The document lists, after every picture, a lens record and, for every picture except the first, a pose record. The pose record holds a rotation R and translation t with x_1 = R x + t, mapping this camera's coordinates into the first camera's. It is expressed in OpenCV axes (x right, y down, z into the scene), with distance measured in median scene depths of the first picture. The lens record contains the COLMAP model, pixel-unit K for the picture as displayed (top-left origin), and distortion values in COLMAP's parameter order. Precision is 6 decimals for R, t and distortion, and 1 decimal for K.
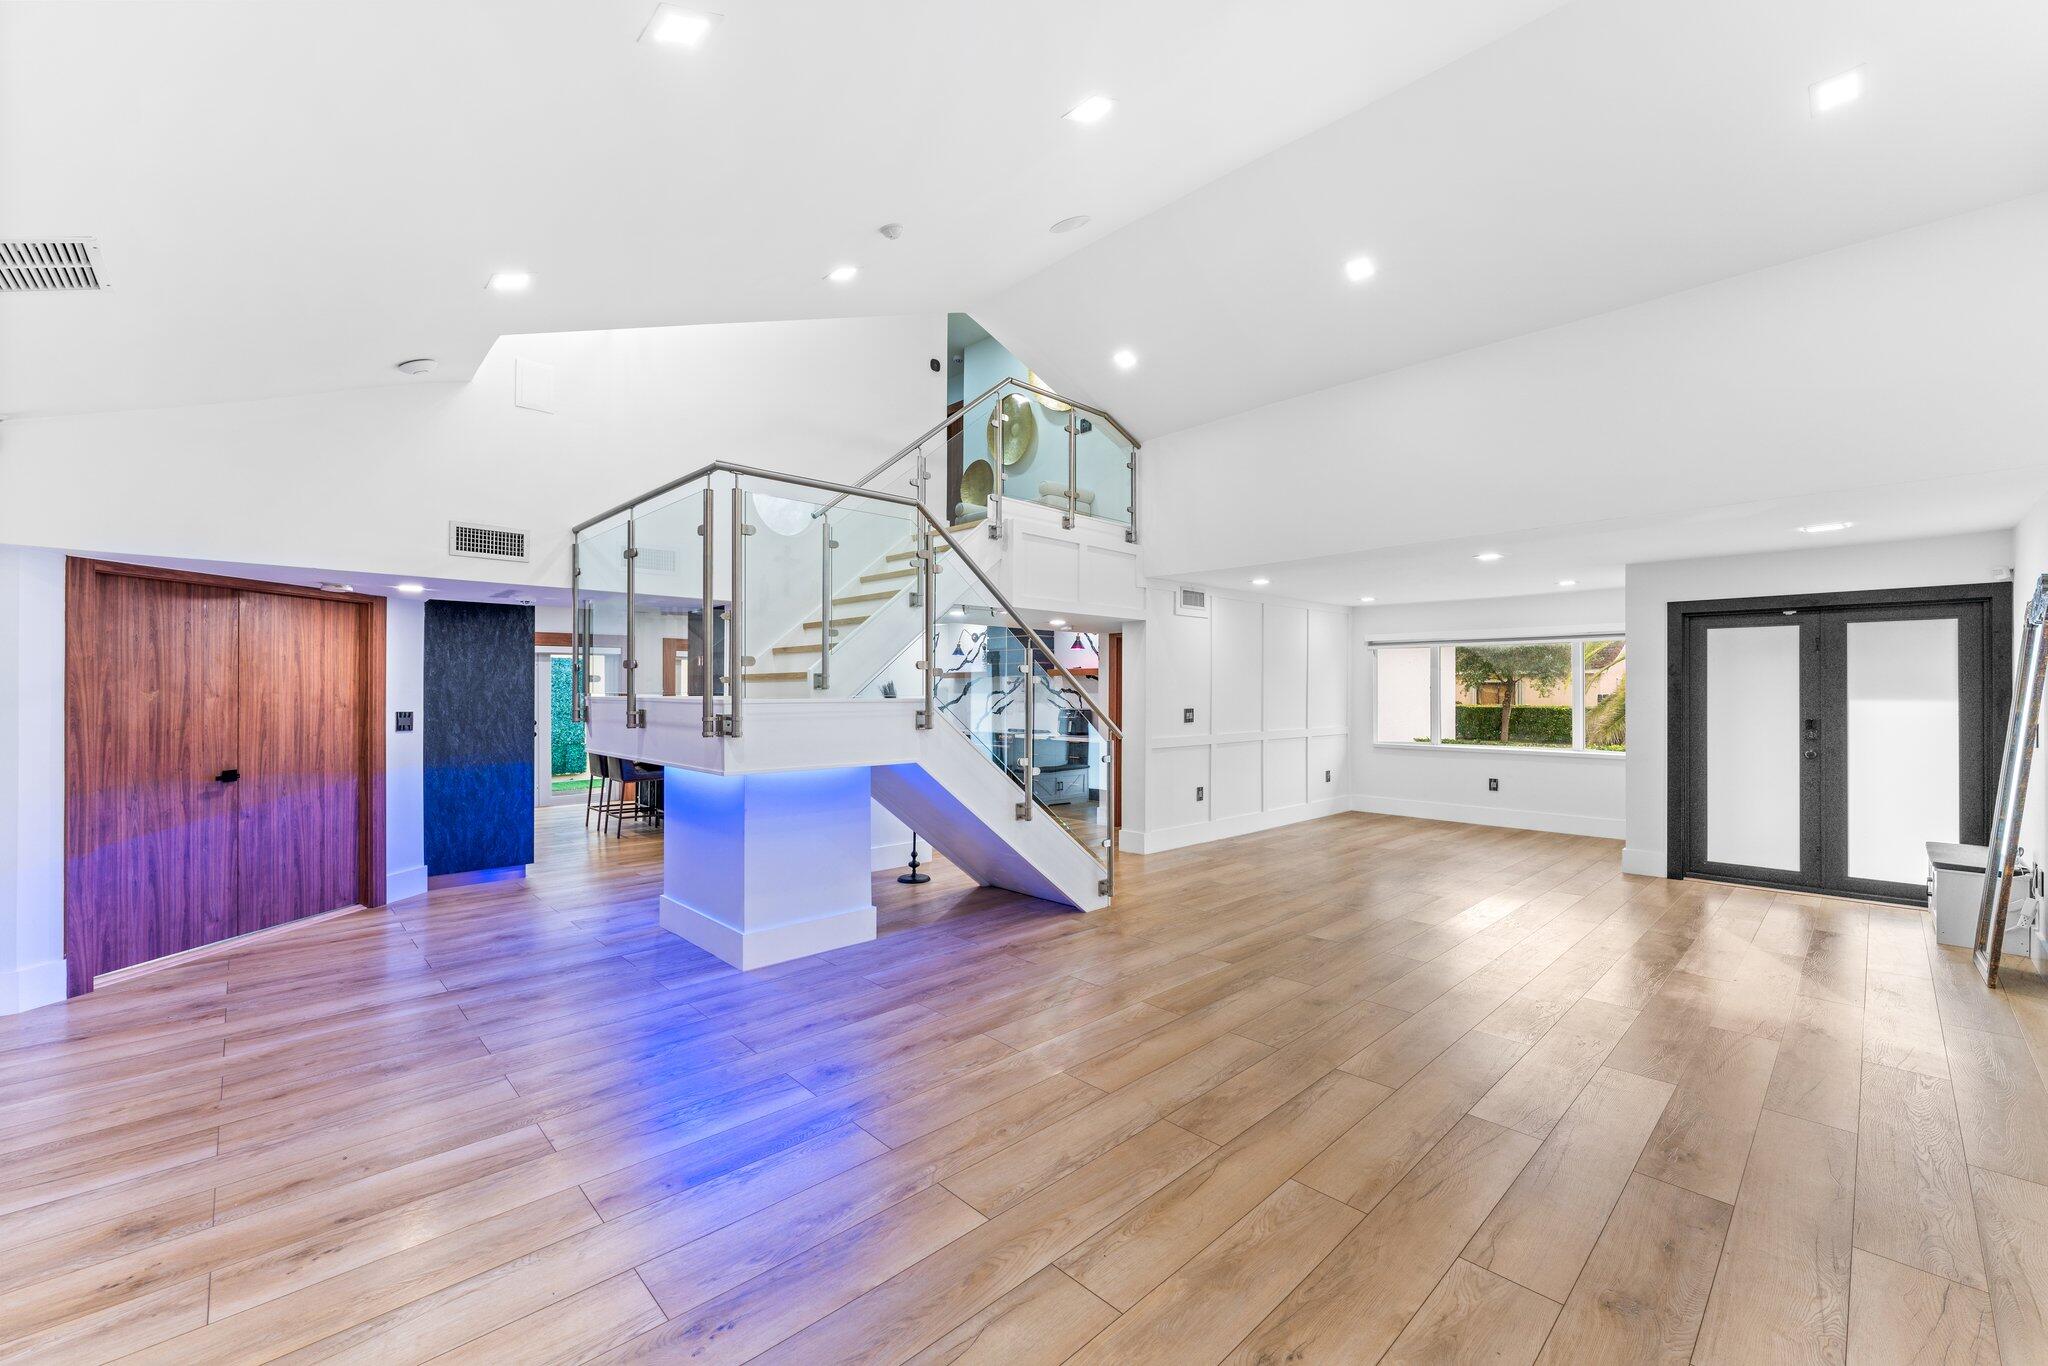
lens RADIAL K [[813.4, 0, 1026.3], [0, 813.4, 689.4], [0, 0, 1]] dist [0.000340, -0.000036]
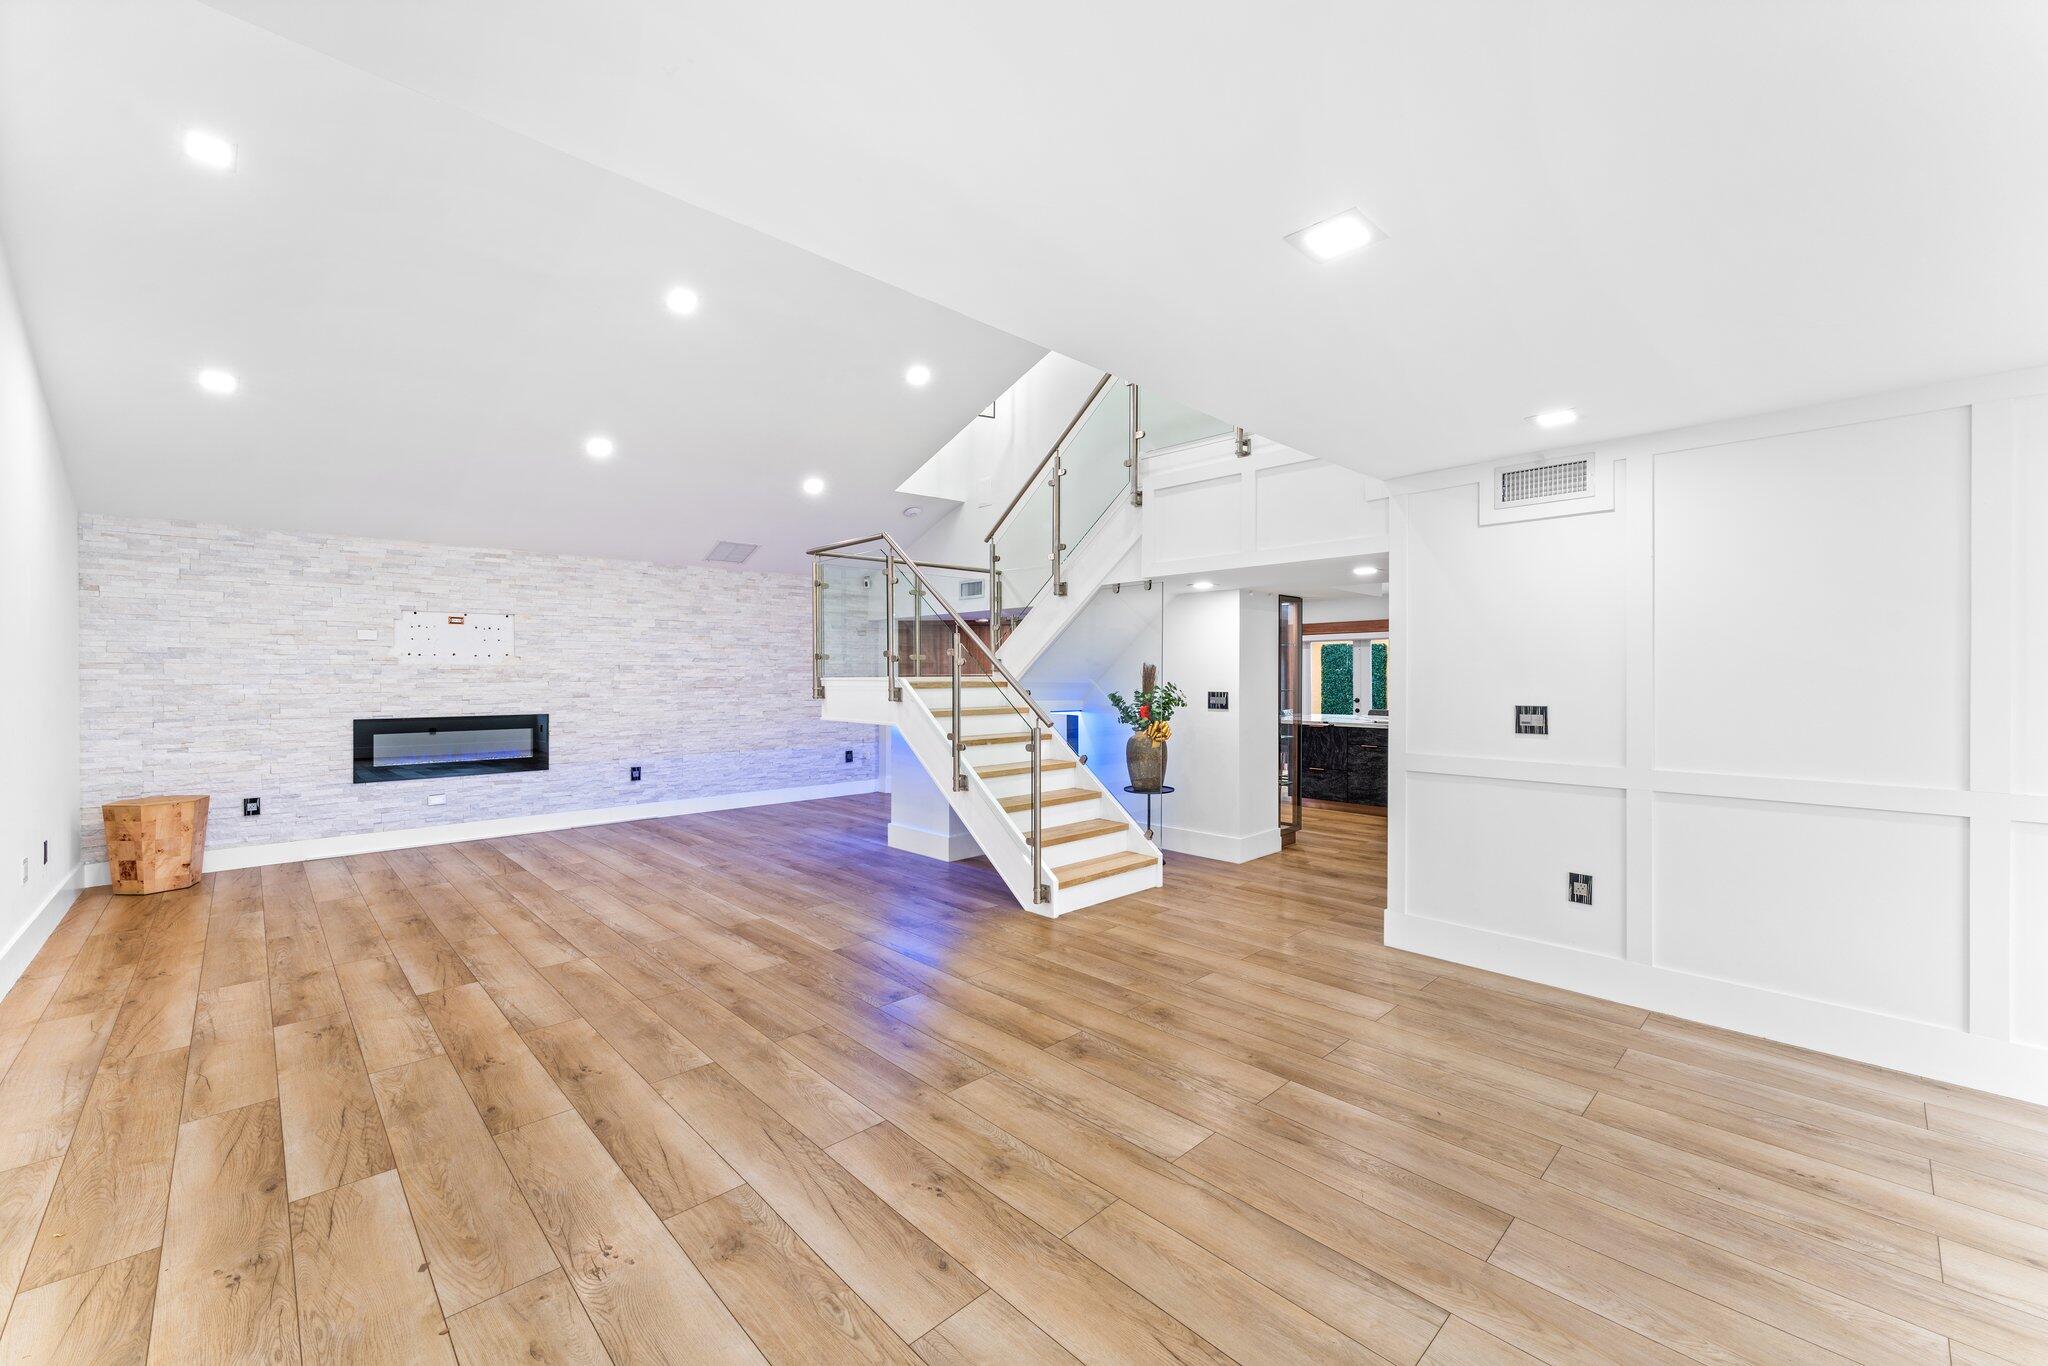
lens RADIAL K [[813.4, 0, 1037.8], [0, 813.4, 674.1], [0, 0, 1]] dist [0.000340, -0.000036]
pose [[0.015841, 0.000576, -0.999874, 1.156683], [0.003246, 0.999995, 0.000627, 0.004923], [0.999869, -0.003255, 0.015839, 1.155811]]
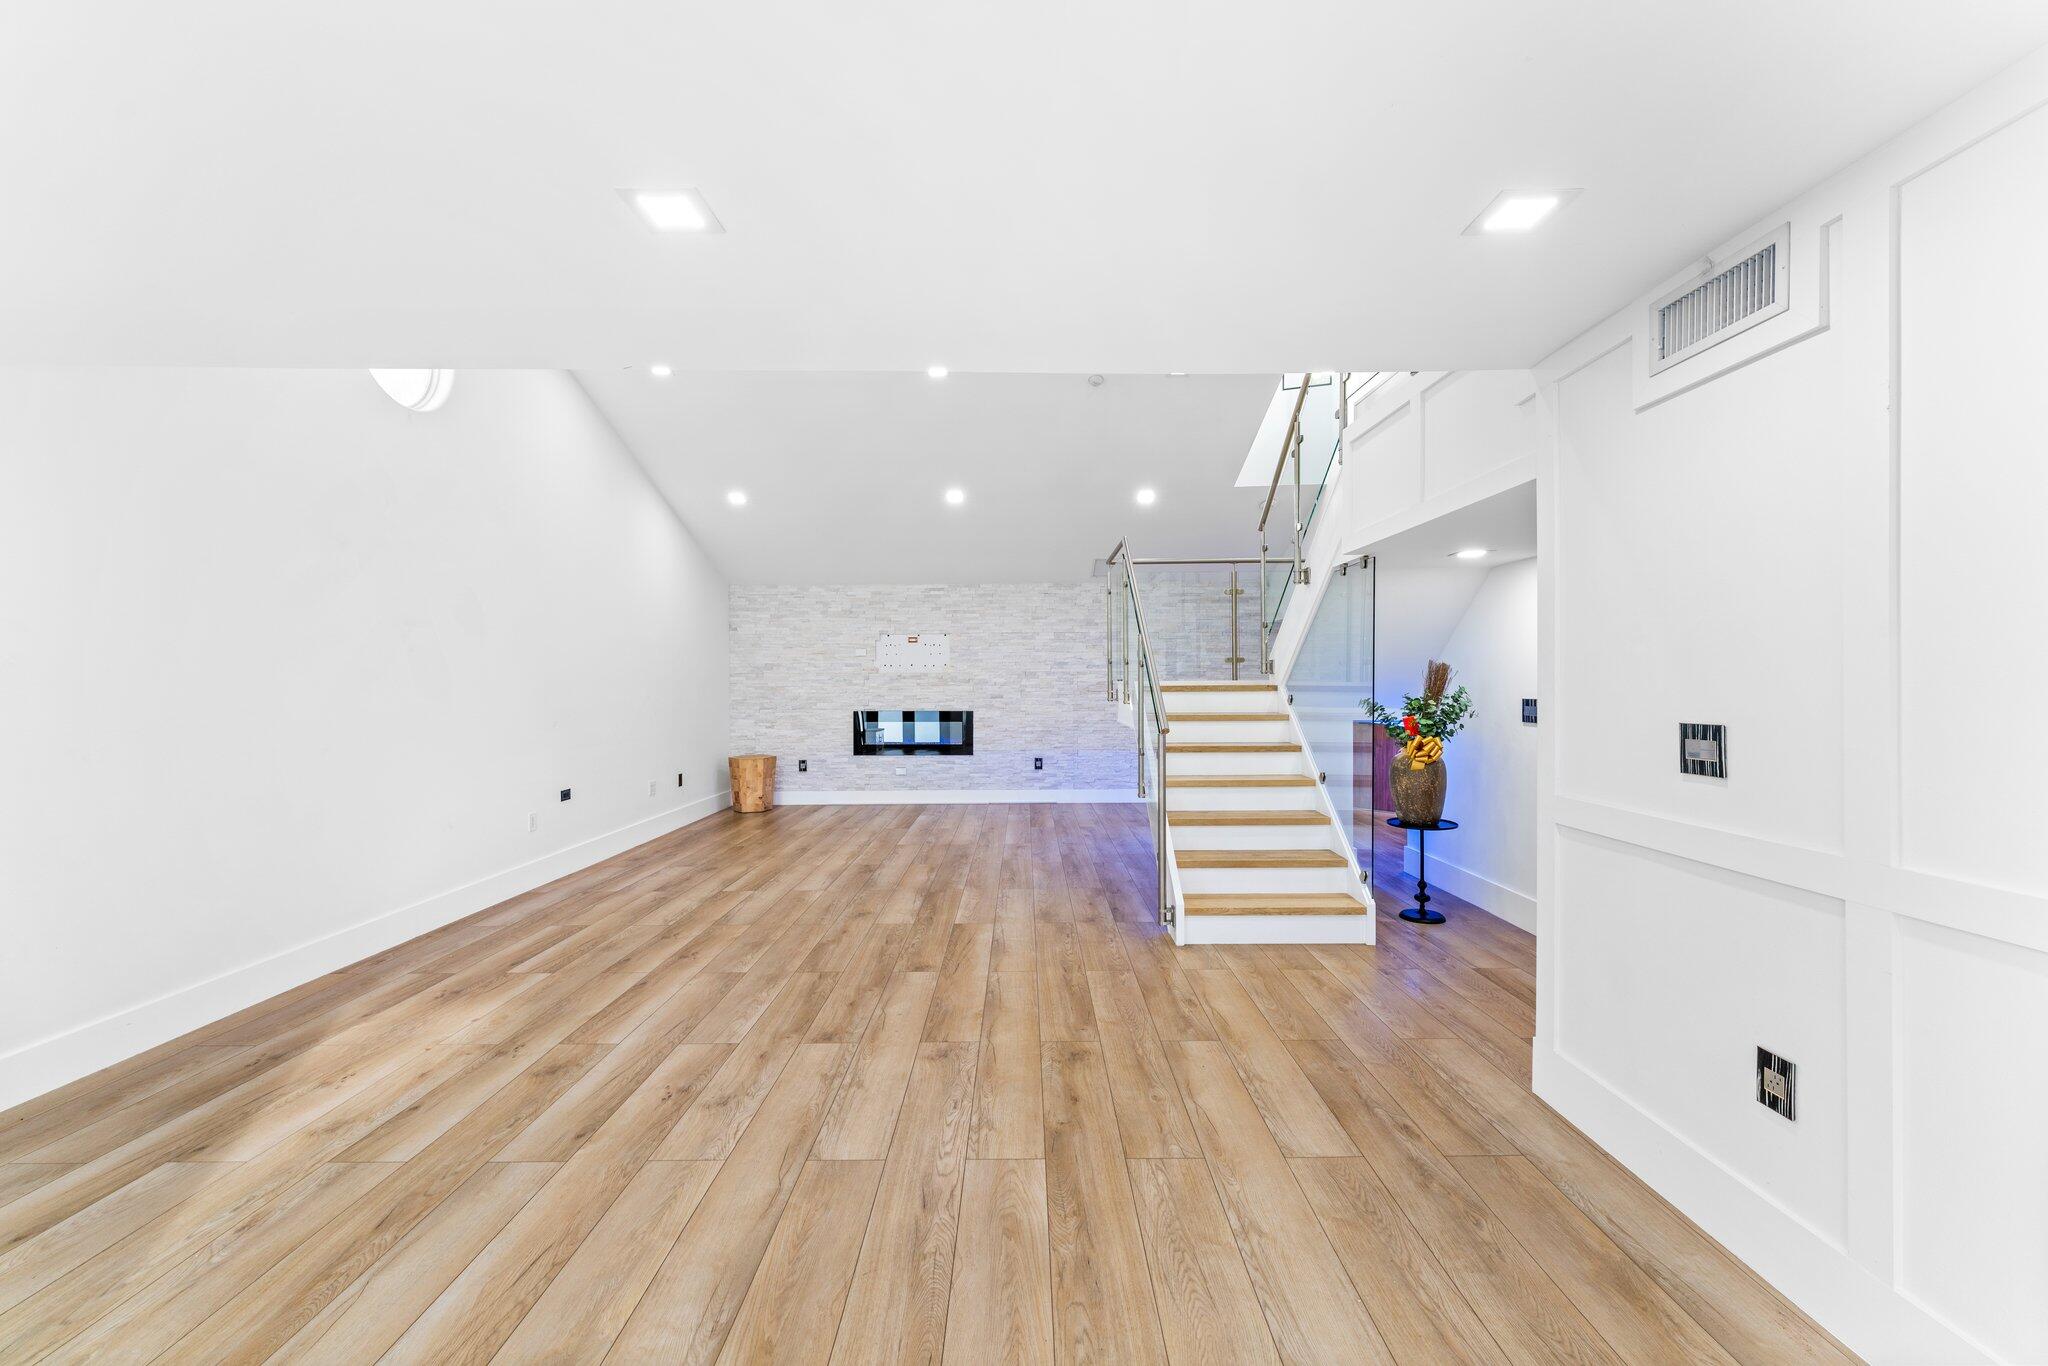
lens RADIAL K [[813.4, 0, 1032.9], [0, 813.4, 685.2], [0, 0, 1]] dist [0.000340, -0.000036]
pose [[-0.680443, 0.004969, -0.732784, 0.918622], [0.005733, 0.999983, 0.001458, 0.015132], [0.732779, -0.003209, -0.680460, 1.708390]]
